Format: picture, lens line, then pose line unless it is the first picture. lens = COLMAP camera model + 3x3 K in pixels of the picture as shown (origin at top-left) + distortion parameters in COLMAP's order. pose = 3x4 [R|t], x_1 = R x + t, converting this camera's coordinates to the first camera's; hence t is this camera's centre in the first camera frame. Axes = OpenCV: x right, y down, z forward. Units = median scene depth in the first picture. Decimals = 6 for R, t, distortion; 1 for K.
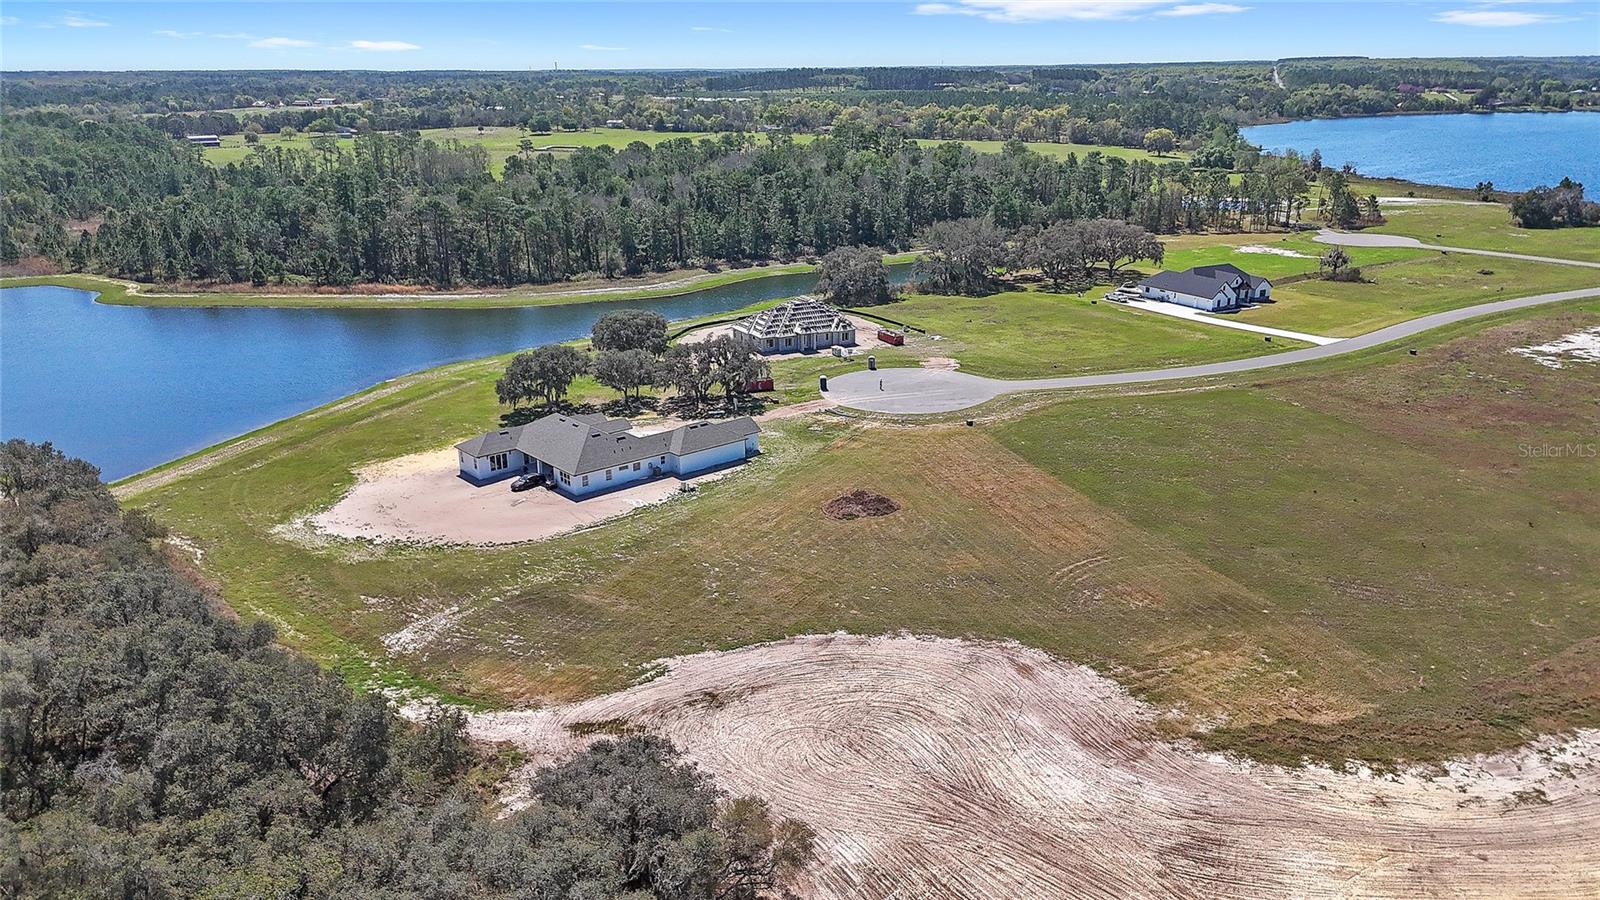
lens RADIAL K [[1185.6, 0, 800.0], [0, 1185.6, 450.0], [0, 0, 1]] dist [0.079165, -0.093335]
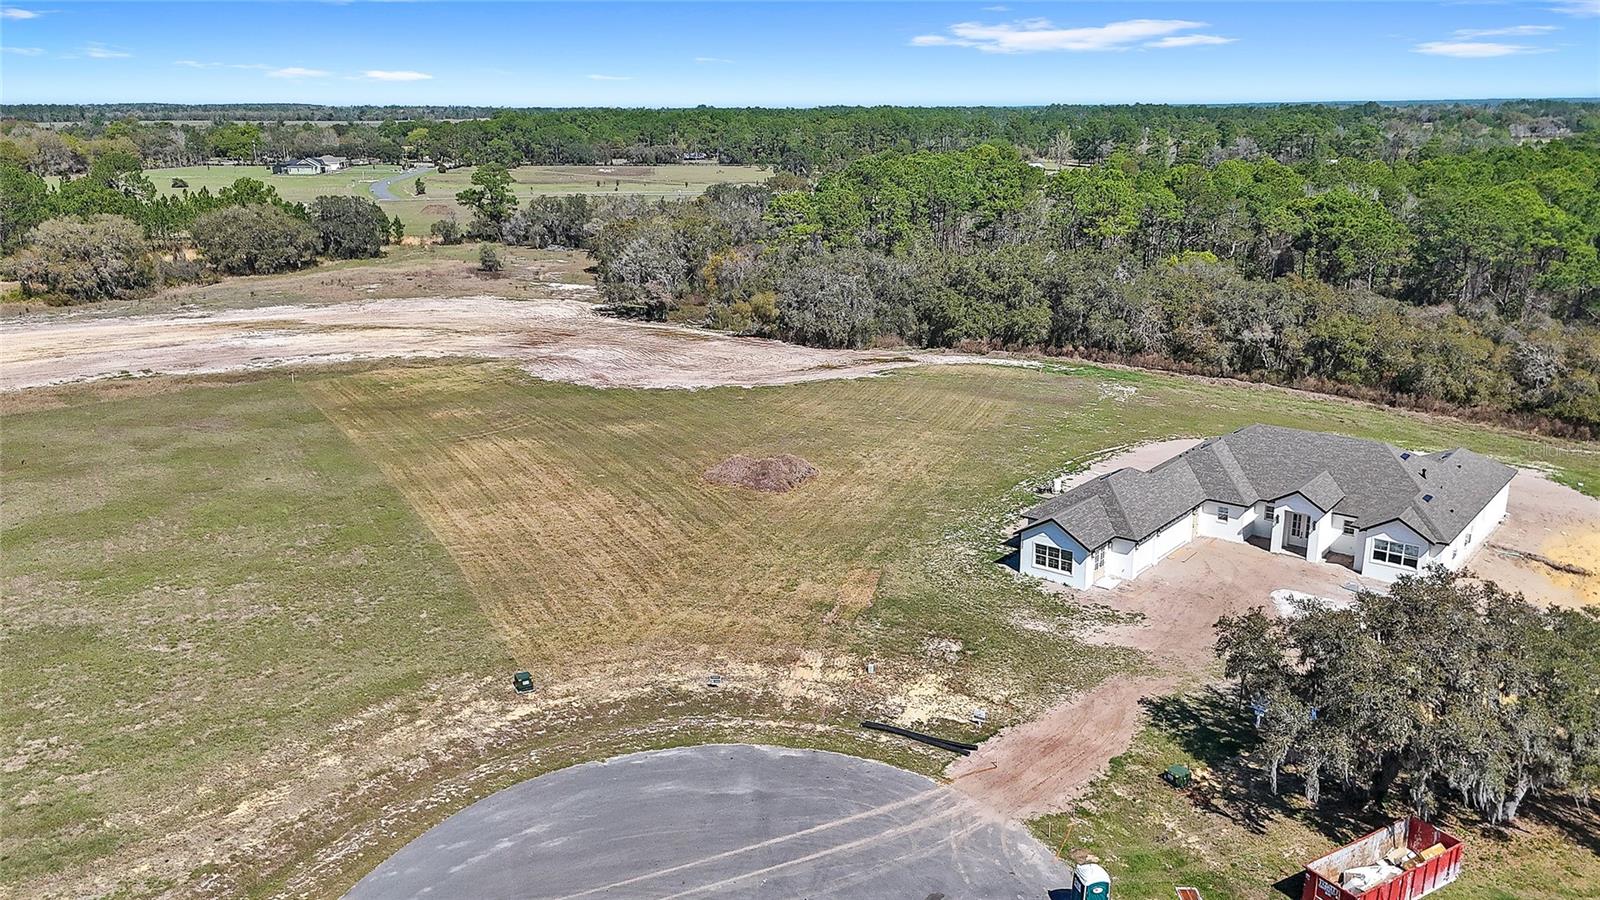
lens RADIAL K [[1185.6, 0, 800.0], [0, 1185.6, 450.0], [0, 0, 1]] dist [0.079165, -0.093335]
pose [[-0.983352, 0.062683, -0.170559, 0.196466], [-0.042376, 0.833635, 0.550687, -0.458404], [0.176703, 0.548747, -0.817100, 2.101070]]
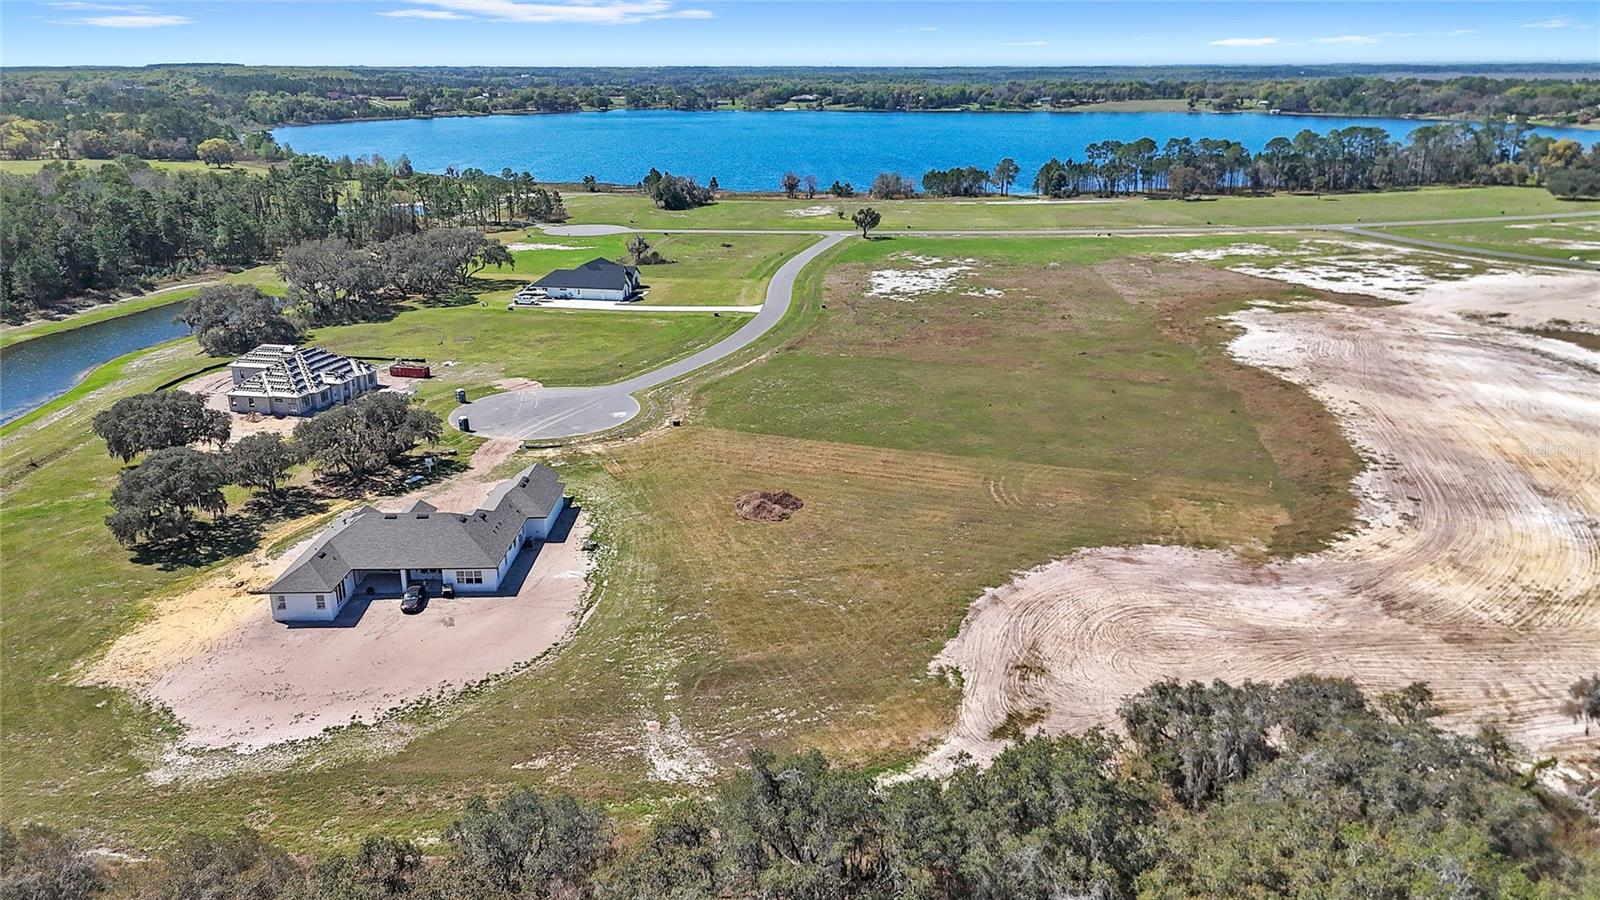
lens RADIAL K [[1185.6, 0, 800.0], [0, 1185.6, 450.0], [0, 0, 1]] dist [0.079165, -0.093335]
pose [[0.646675, -0.227547, 0.728034, -0.894274], [0.231530, 0.967991, 0.096890, -0.124420], [-0.726778, 0.105905, 0.678659, 0.384843]]
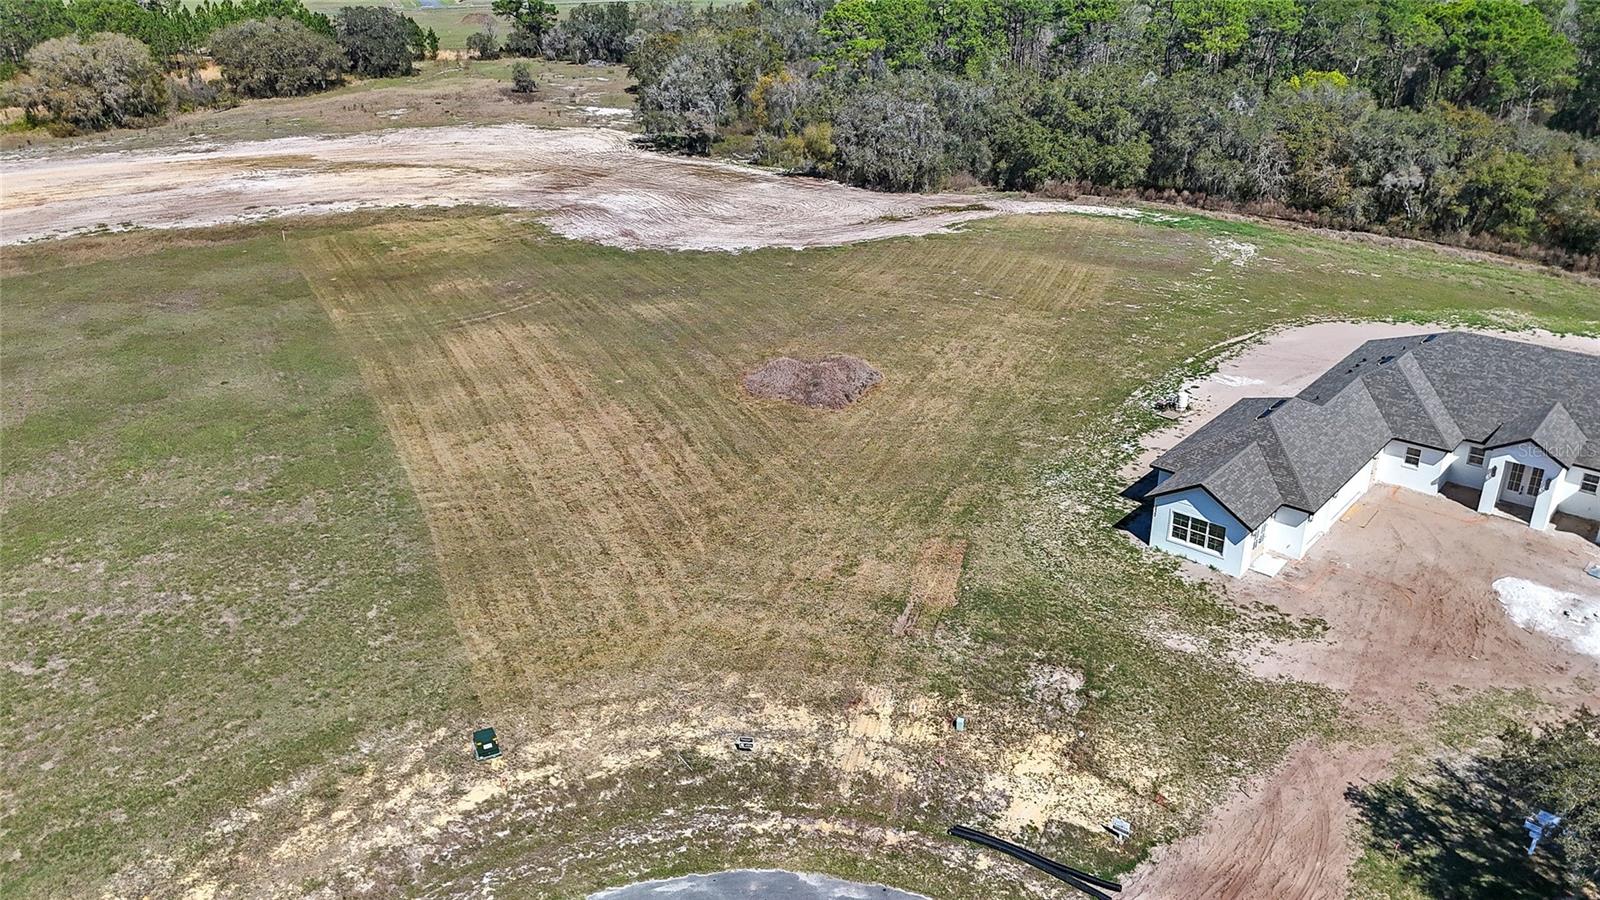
lens RADIAL K [[1160.0, 0, 800.0], [0, 1160.0, 450.0], [0, 0, 1]] dist [0.061959, -0.050378]
pose [[-0.990322, 0.080225, -0.113253, 0.165113], [-0.017962, 0.735063, 0.677761, -0.401443], [0.137621, 0.673236, -0.726508, 1.916325]]
